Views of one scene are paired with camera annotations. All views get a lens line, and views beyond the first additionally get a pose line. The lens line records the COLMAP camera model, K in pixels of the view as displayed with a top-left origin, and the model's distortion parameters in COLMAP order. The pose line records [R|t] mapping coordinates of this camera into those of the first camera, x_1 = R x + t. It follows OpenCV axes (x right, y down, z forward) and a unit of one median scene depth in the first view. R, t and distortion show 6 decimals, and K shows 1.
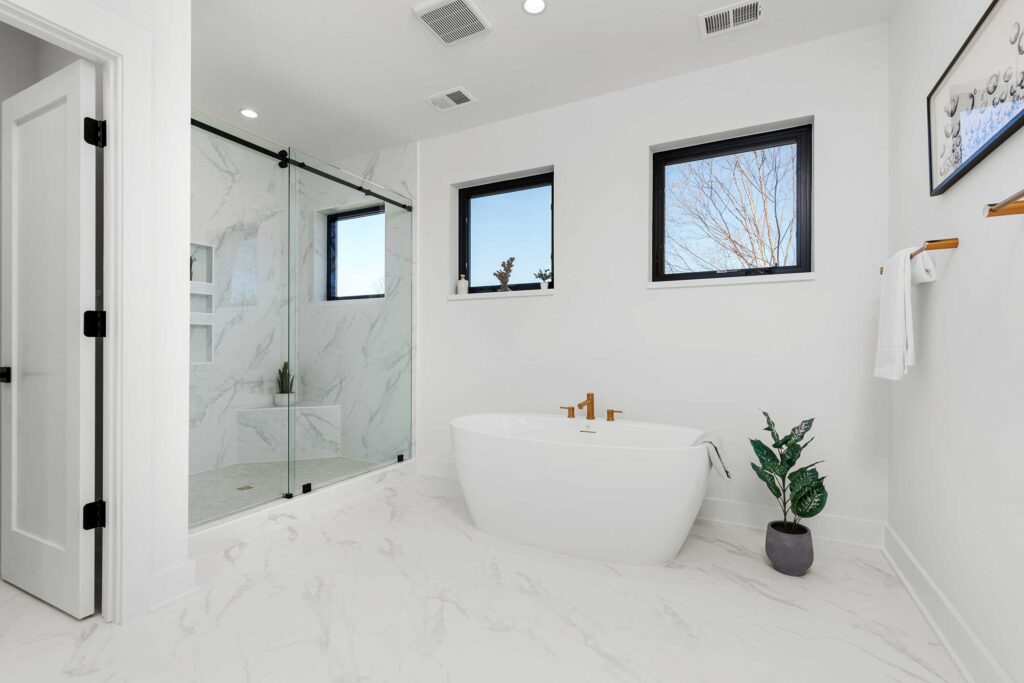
lens RADIAL K [[475.0, 0, 509.1], [0, 475.0, 342.8], [0, 0, 1]] dist [-0.001561, 0.000408]
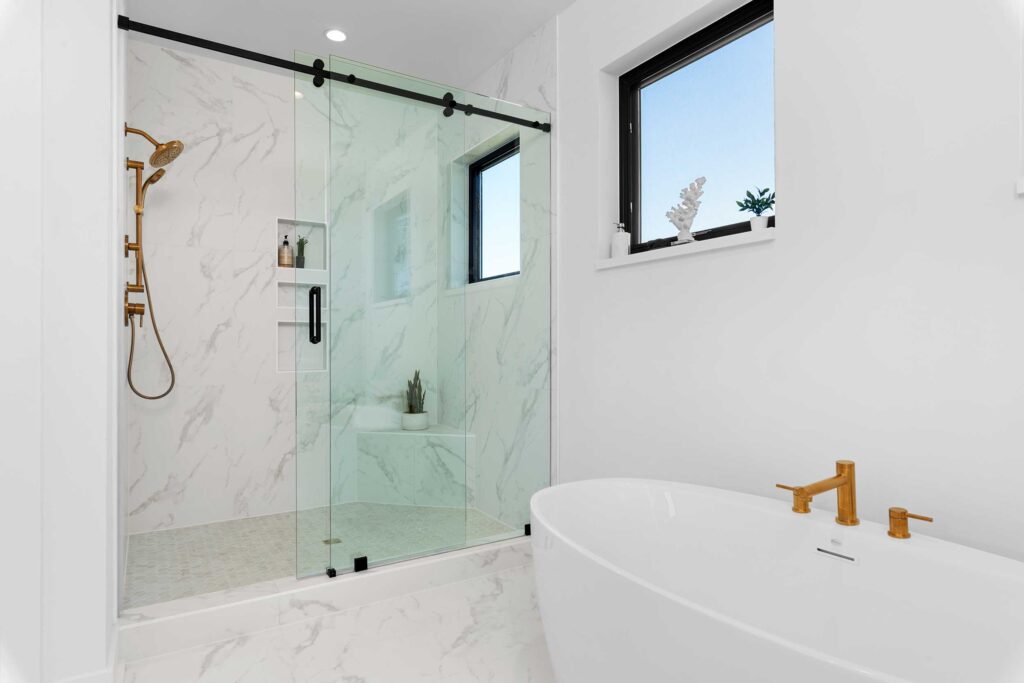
lens RADIAL K [[578.6, 0, 534.2], [0, 578.6, 343.6], [0, 0, 1]] dist [0.002517, -0.000424]
pose [[0.864967, -0.006108, -0.501792, 0.153787], [0.006501, 0.999978, -0.000965, 0.000111], [0.501787, -0.002428, 0.864988, 0.337406]]
